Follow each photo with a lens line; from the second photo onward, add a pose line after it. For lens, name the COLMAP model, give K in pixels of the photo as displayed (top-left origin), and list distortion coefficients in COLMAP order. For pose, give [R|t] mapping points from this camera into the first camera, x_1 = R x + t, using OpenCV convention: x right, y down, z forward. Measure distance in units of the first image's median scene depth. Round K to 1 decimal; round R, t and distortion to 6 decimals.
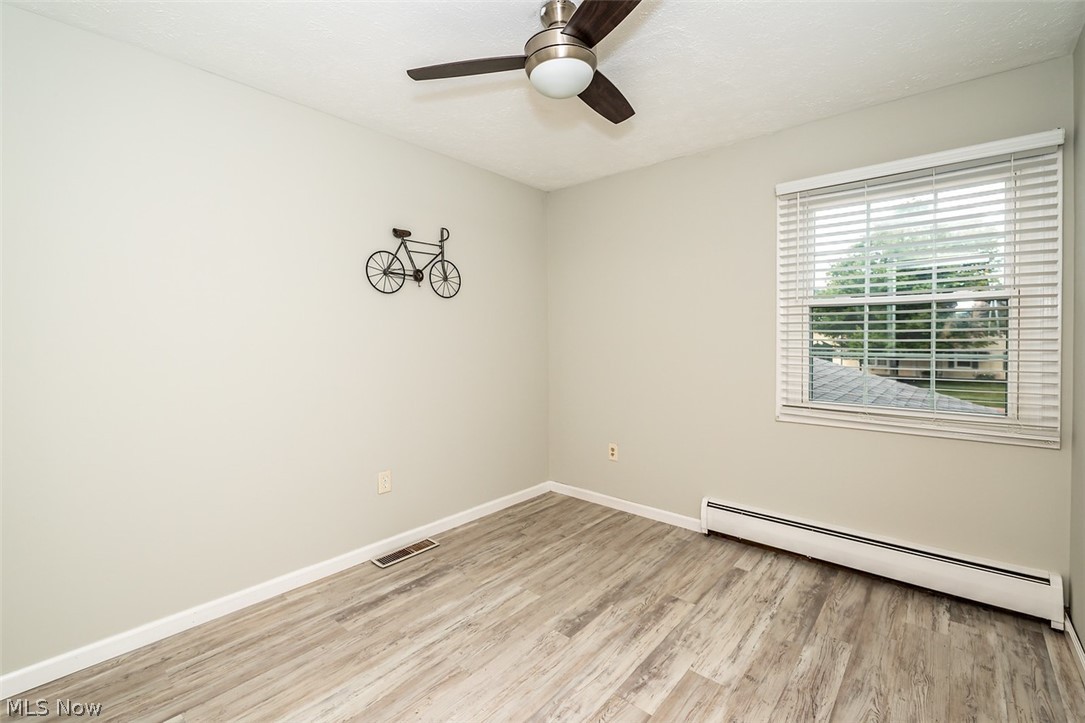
lens RADIAL K [[448.2, 0, 573.8], [0, 448.2, 339.5], [0, 0, 1]] dist [0.004174, -0.000299]
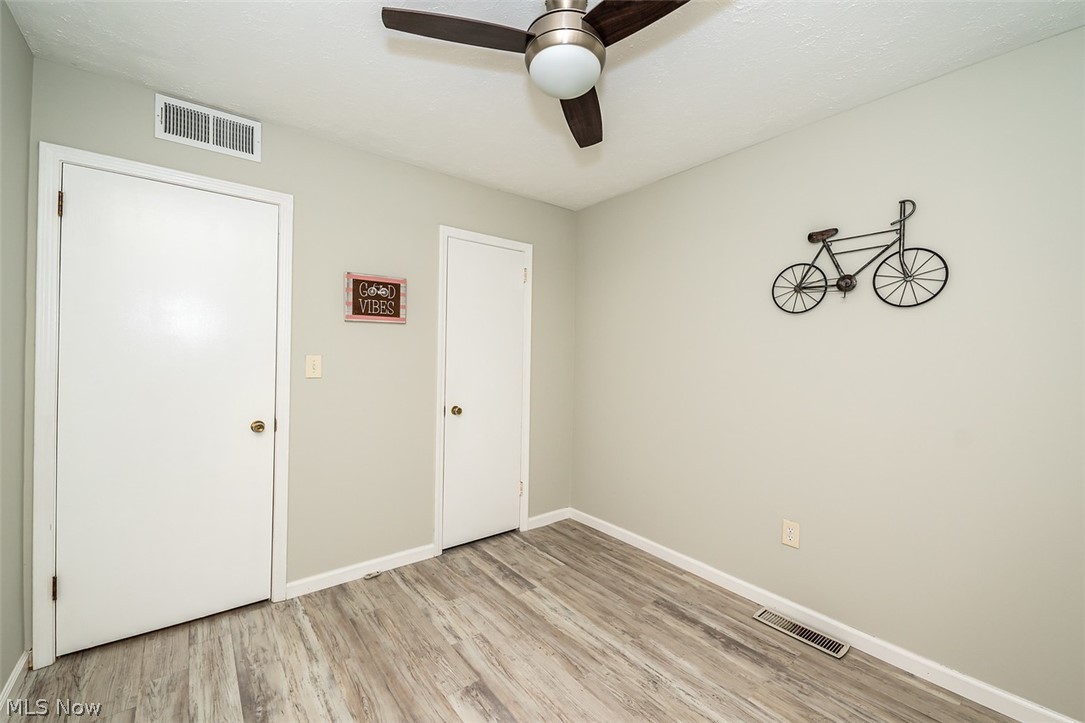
lens RADIAL K [[448.2, 0, 539.6], [0, 448.2, 359.5], [0, 0, 1]] dist [0.004174, -0.000299]
pose [[-0.216508, 0.010765, -0.976221, 0.543253], [-0.024942, 0.999552, 0.016554, -0.018208], [0.975962, 0.027933, -0.216142, 0.743922]]
